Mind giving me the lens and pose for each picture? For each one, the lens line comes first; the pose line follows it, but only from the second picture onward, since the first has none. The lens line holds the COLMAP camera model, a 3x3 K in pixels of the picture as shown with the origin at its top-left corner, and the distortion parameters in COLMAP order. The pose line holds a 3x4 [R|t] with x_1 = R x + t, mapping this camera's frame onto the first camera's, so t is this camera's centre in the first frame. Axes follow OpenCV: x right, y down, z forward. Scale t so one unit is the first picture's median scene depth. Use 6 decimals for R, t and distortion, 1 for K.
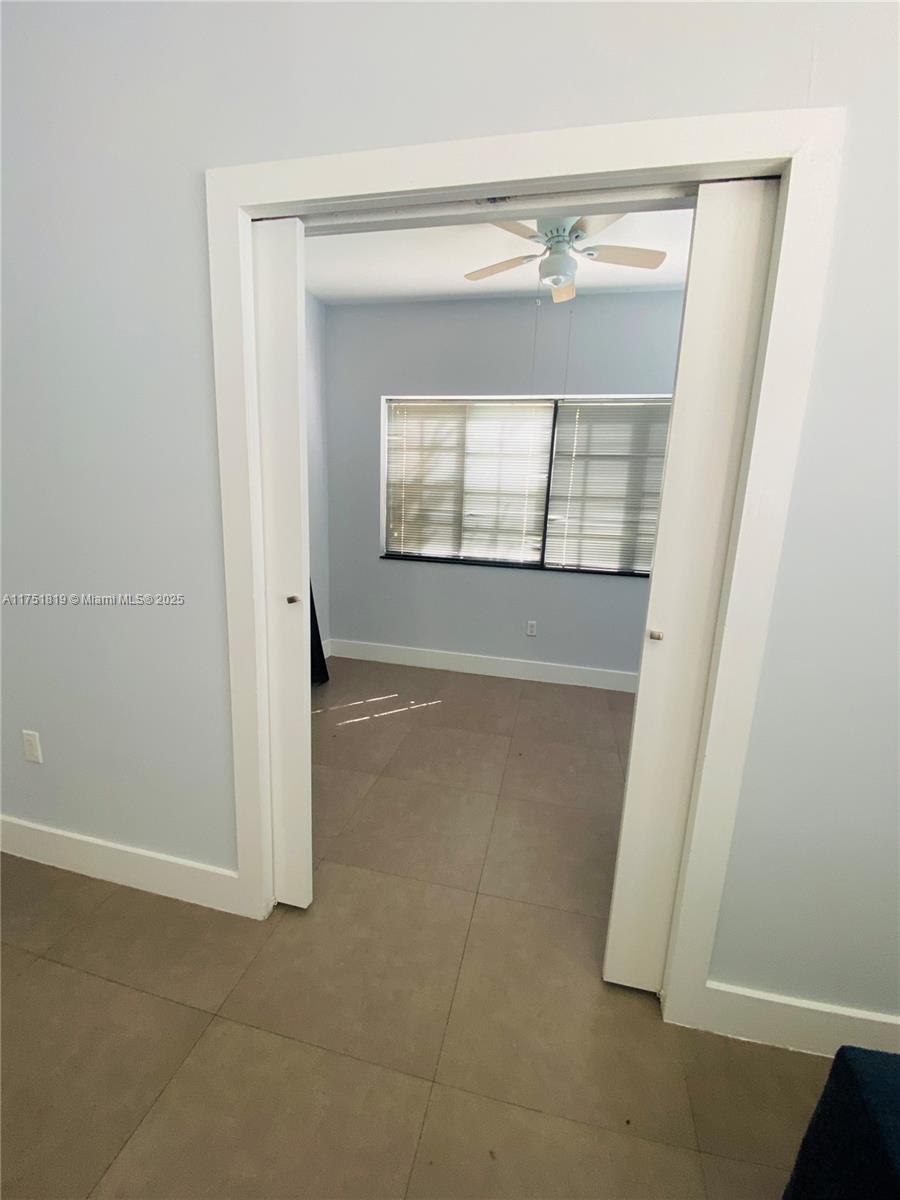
lens RADIAL K [[488.7, 0, 449.5], [0, 488.7, 596.5], [0, 0, 1]] dist [0.001572, 0.000000]
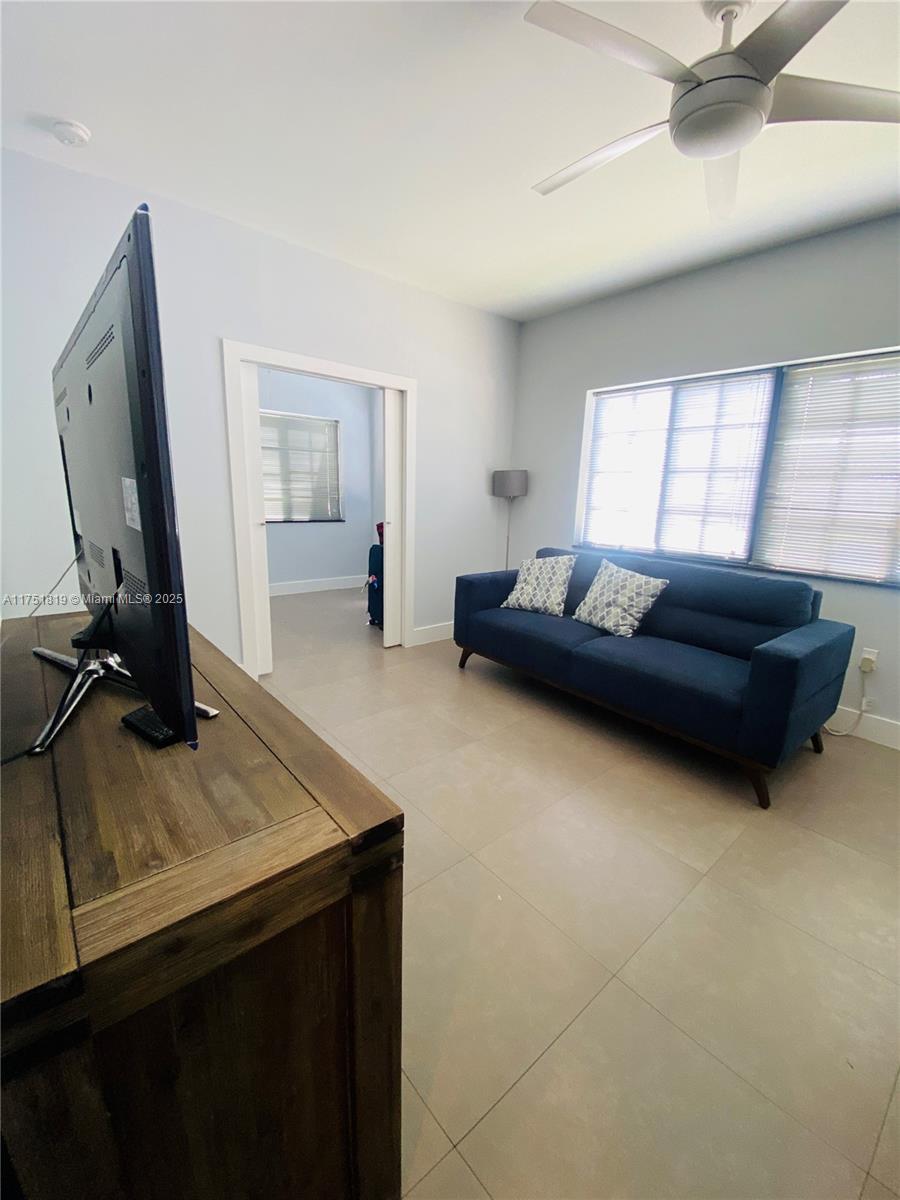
lens RADIAL K [[488.7, 0, 452.9], [0, 488.7, 594.7], [0, 0, 1]] dist [0.001572, 0.000000]
pose [[0.595935, -0.188756, 0.780534, -0.642830], [0.145181, 0.981290, 0.126460, 0.067404], [-0.789800, 0.037957, 0.612189, -0.425410]]
